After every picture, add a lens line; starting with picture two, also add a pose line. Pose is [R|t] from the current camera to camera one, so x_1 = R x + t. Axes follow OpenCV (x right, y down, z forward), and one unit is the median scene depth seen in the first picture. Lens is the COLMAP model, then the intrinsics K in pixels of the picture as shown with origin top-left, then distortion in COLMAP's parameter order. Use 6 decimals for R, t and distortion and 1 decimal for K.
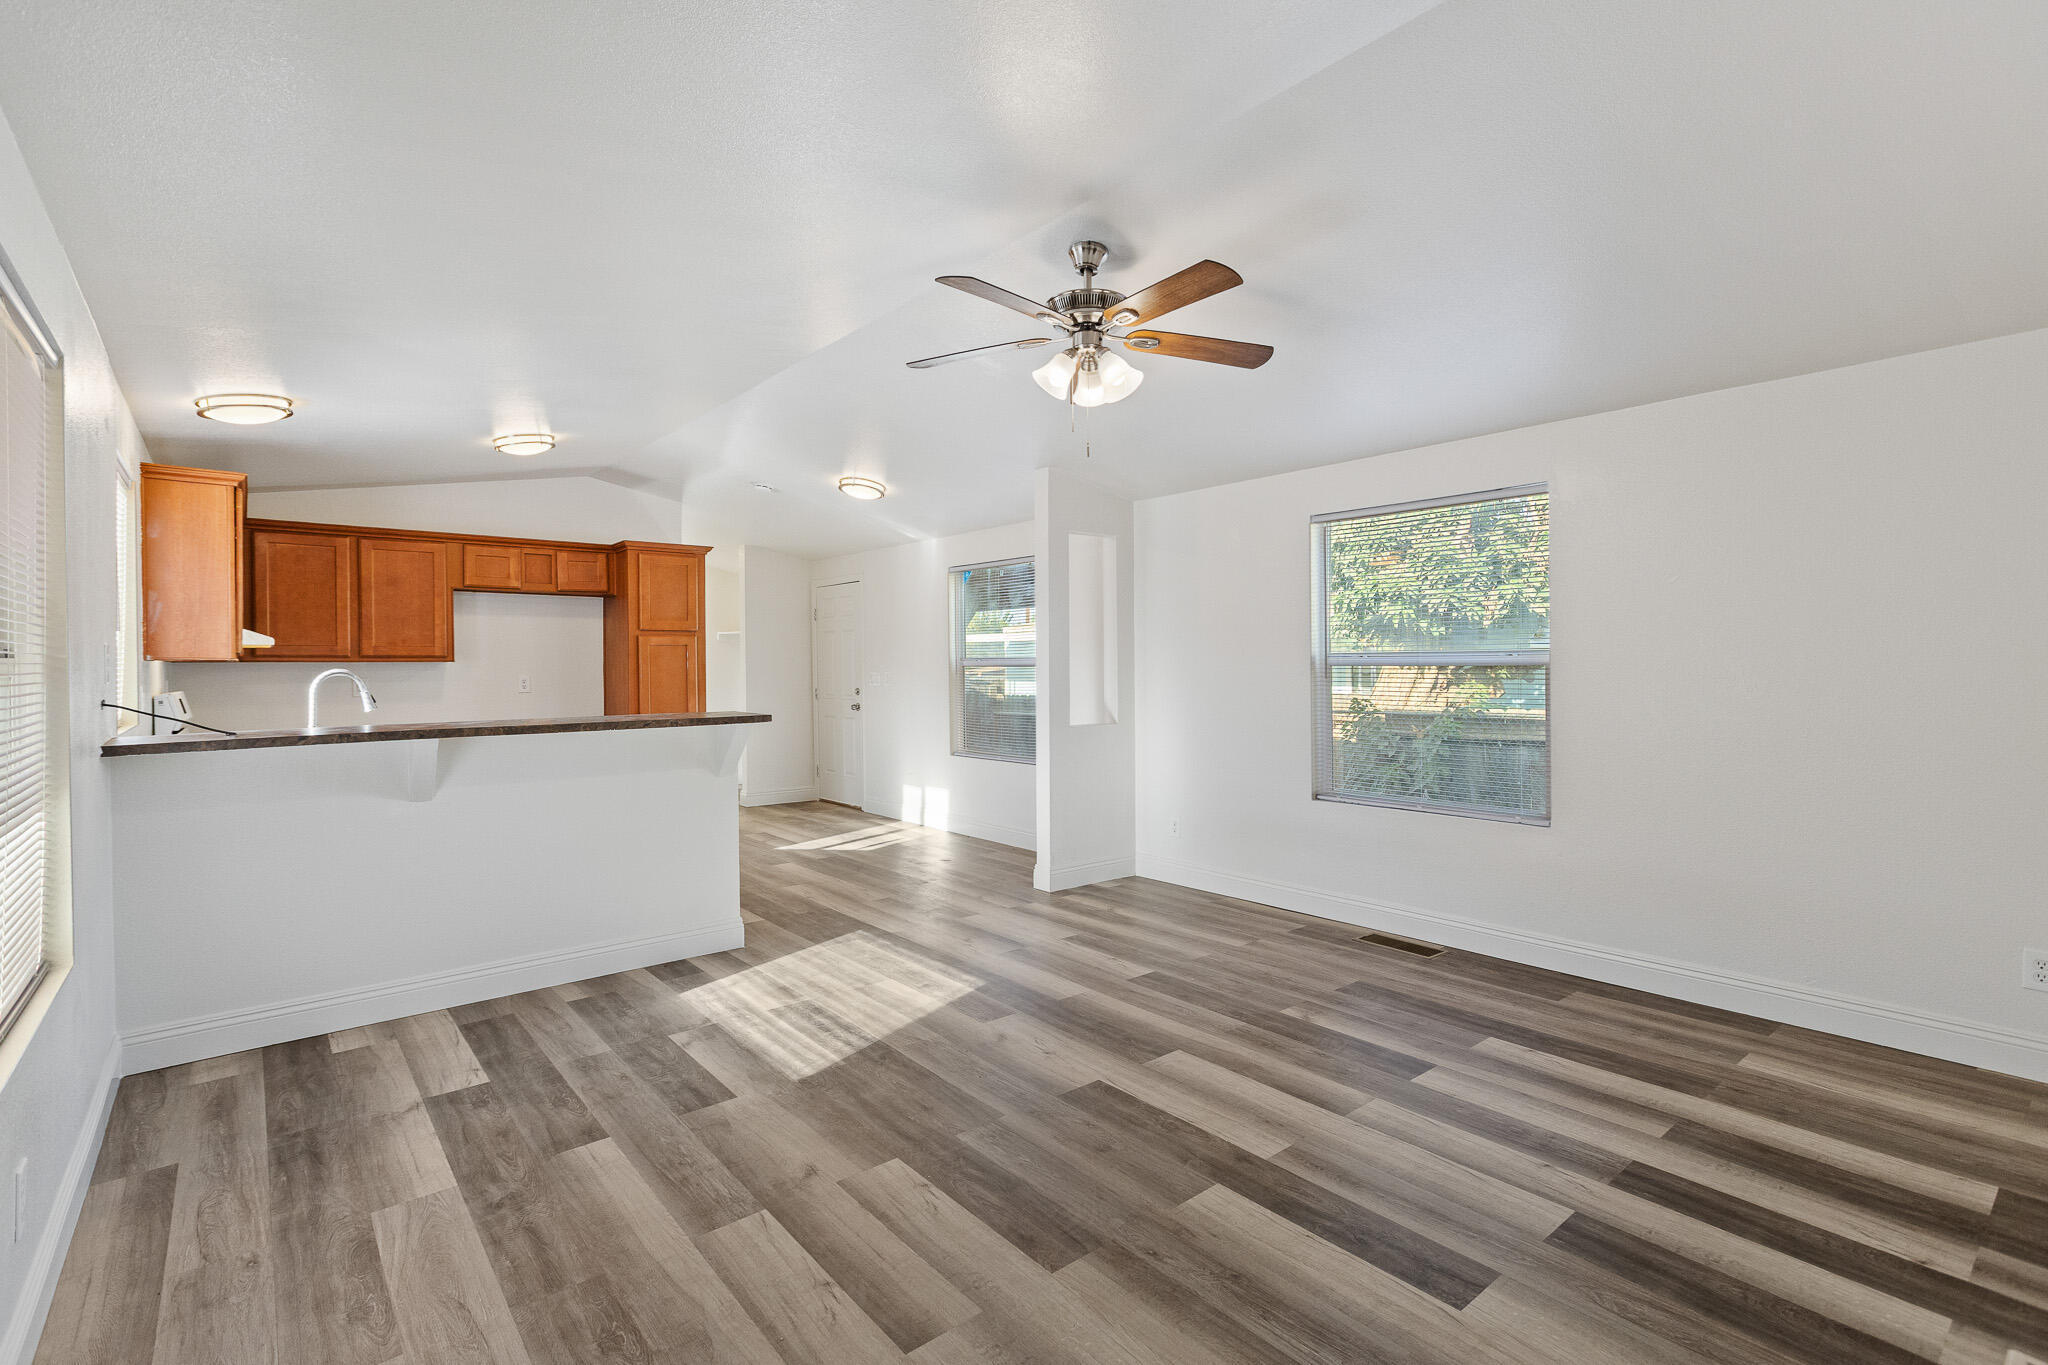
lens RADIAL K [[947.1, 0, 1021.1], [0, 947.1, 670.3], [0, 0, 1]] dist [0.005586, -0.000224]
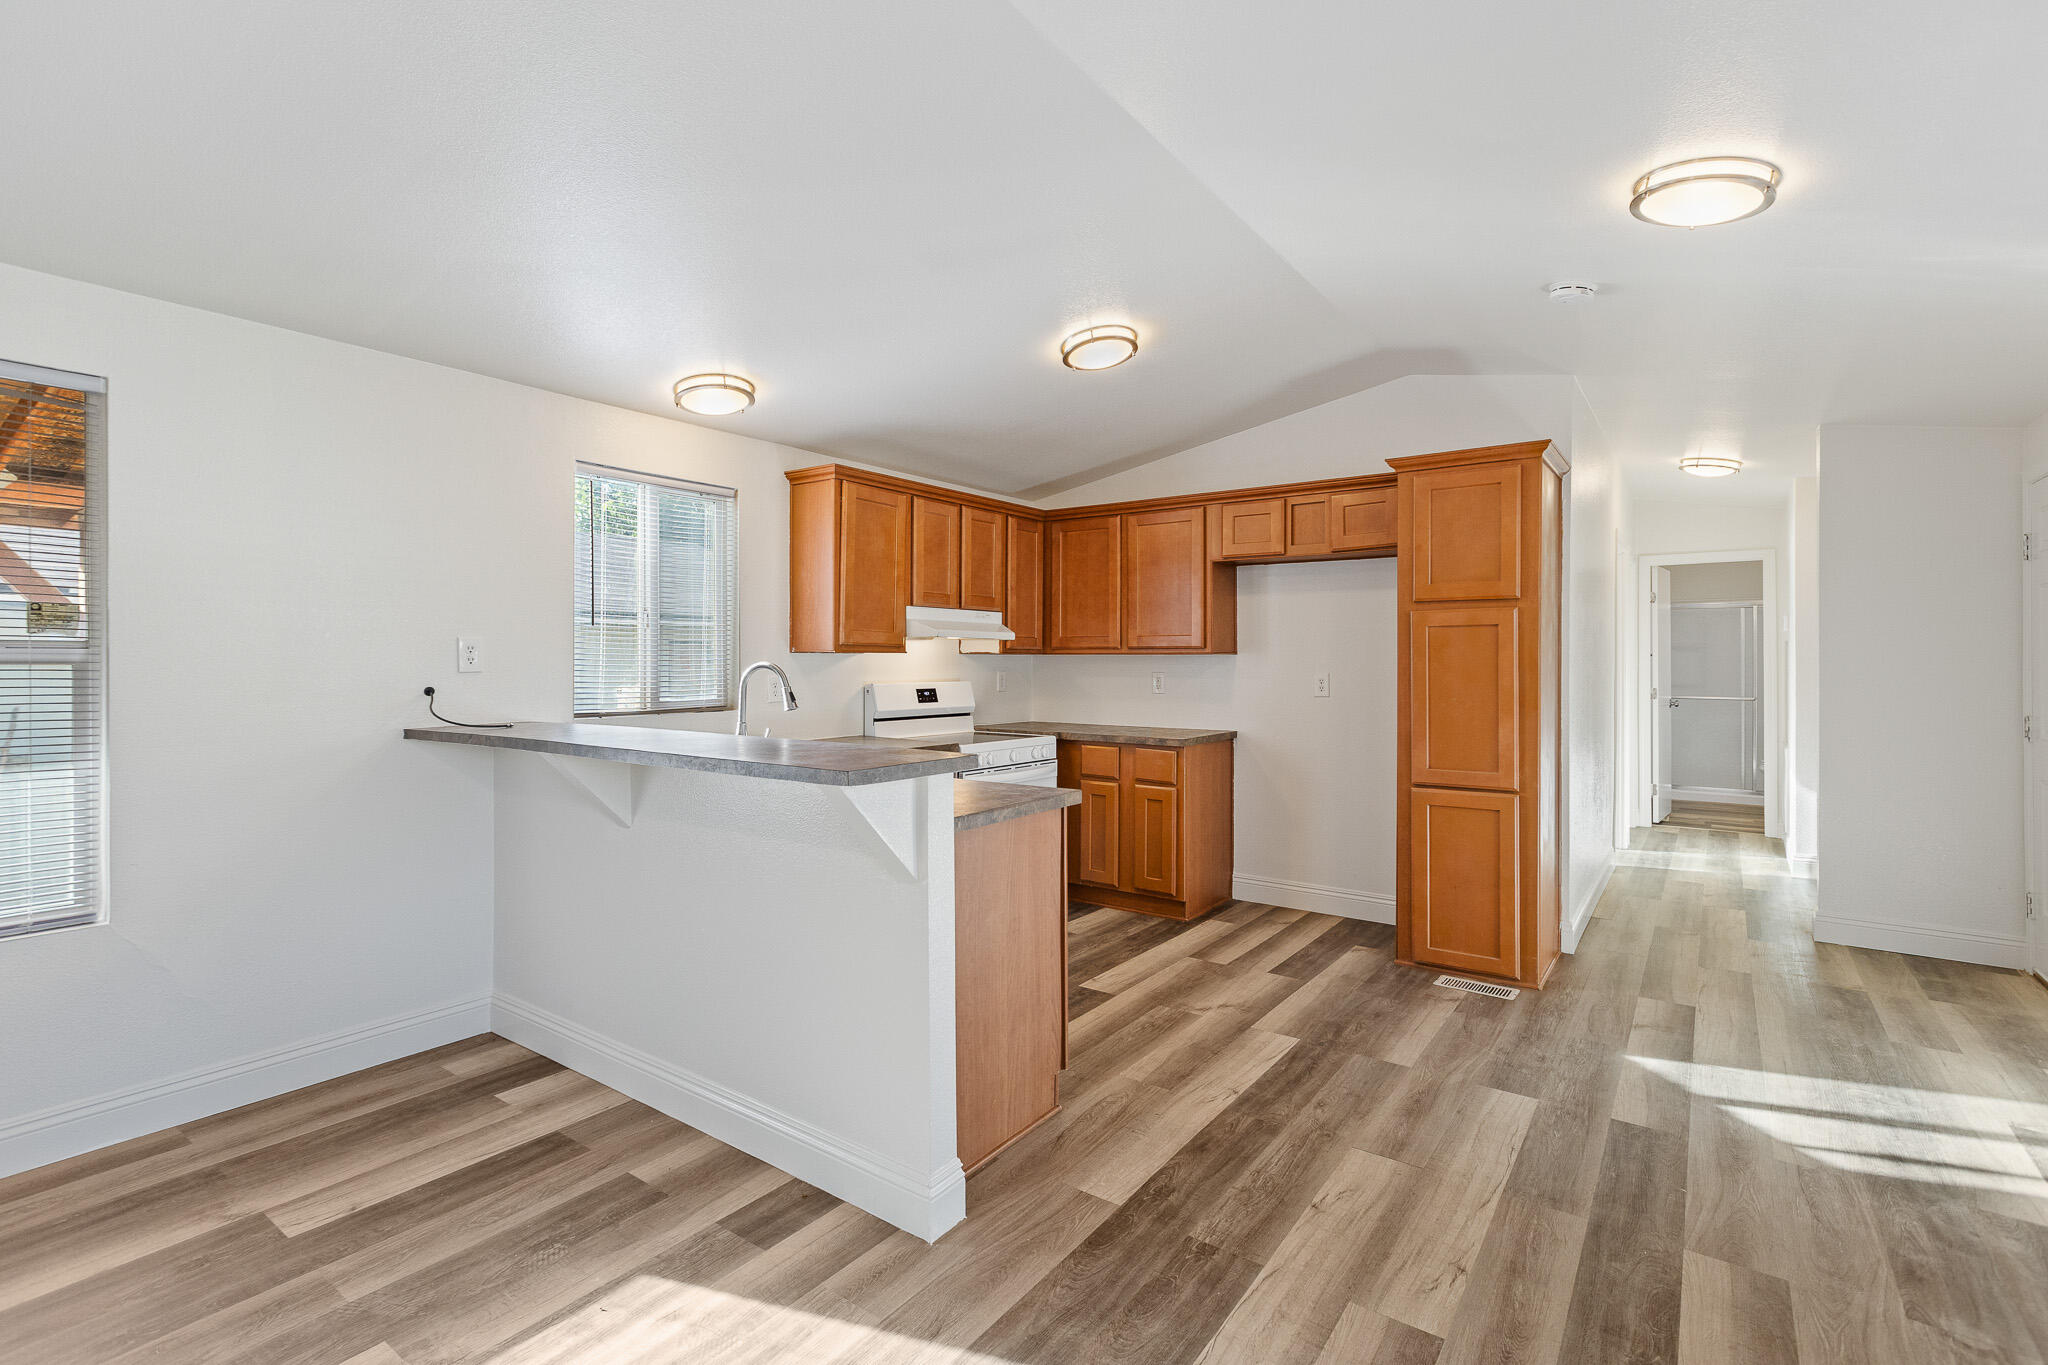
lens RADIAL K [[940.8, 0, 1023.8], [0, 940.8, 664.1], [0, 0, 1]] dist [0.004131, 0.000295]
pose [[0.252123, 0.009746, -0.967646, 0.235541], [-0.009837, 0.999923, 0.007508, -0.009284], [0.967645, 0.007626, 0.252200, 1.205713]]
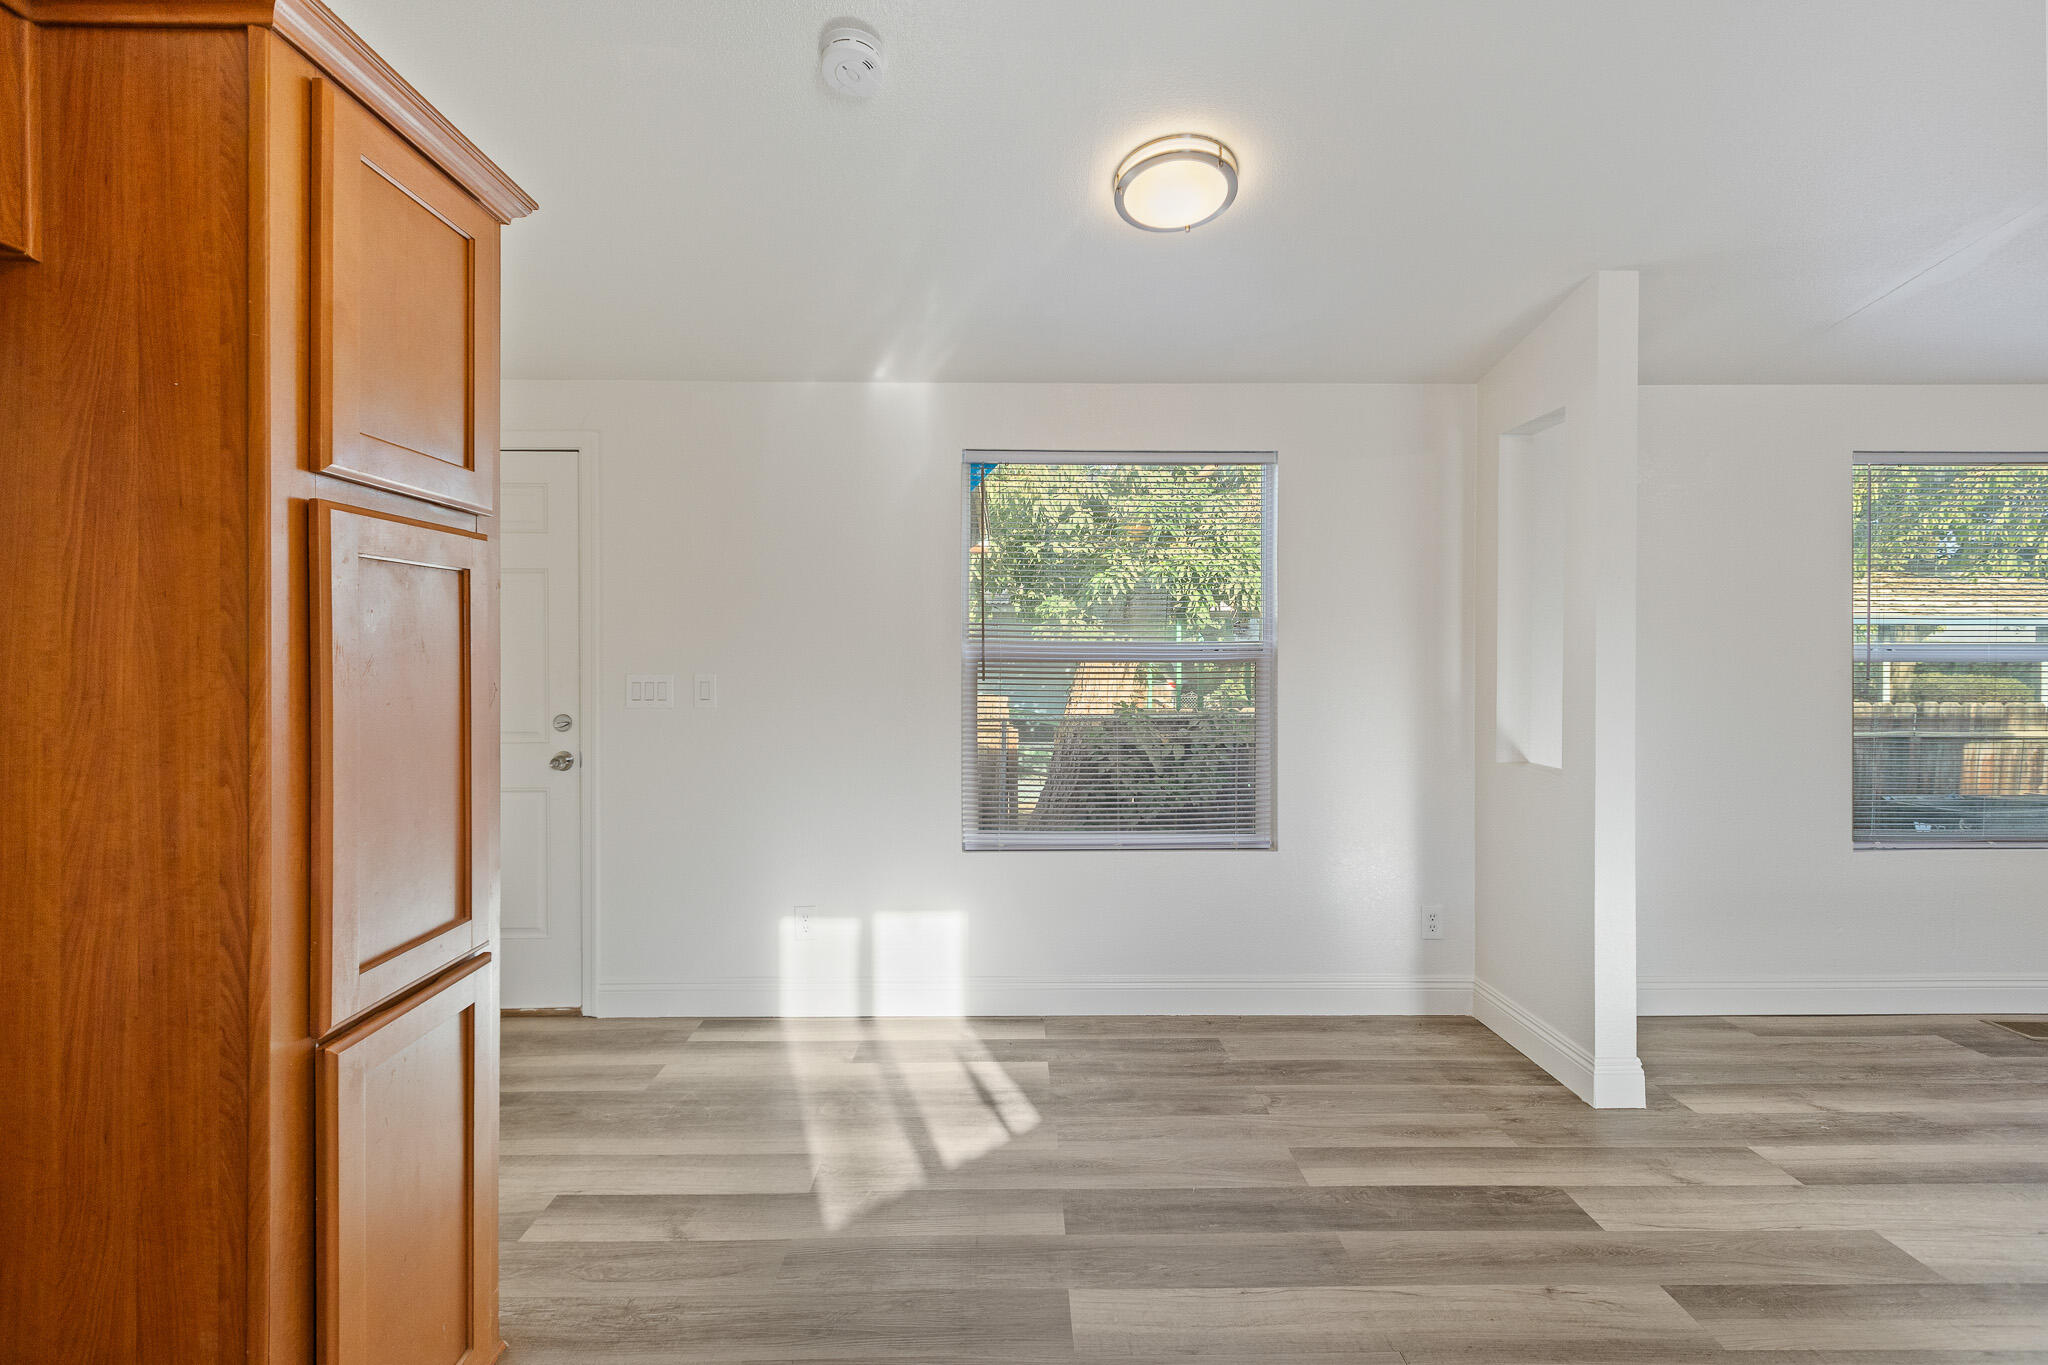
lens RADIAL K [[936.8, 0, 1025.7], [0, 936.8, 659.9], [0, 0, 1]] dist [0.002783, -0.000021]
pose [[0.621529, 0.002679, 0.783386, -0.917353], [-0.000026, 0.999994, -0.003399, -0.007088], [-0.783391, 0.002092, 0.621526, 1.520551]]
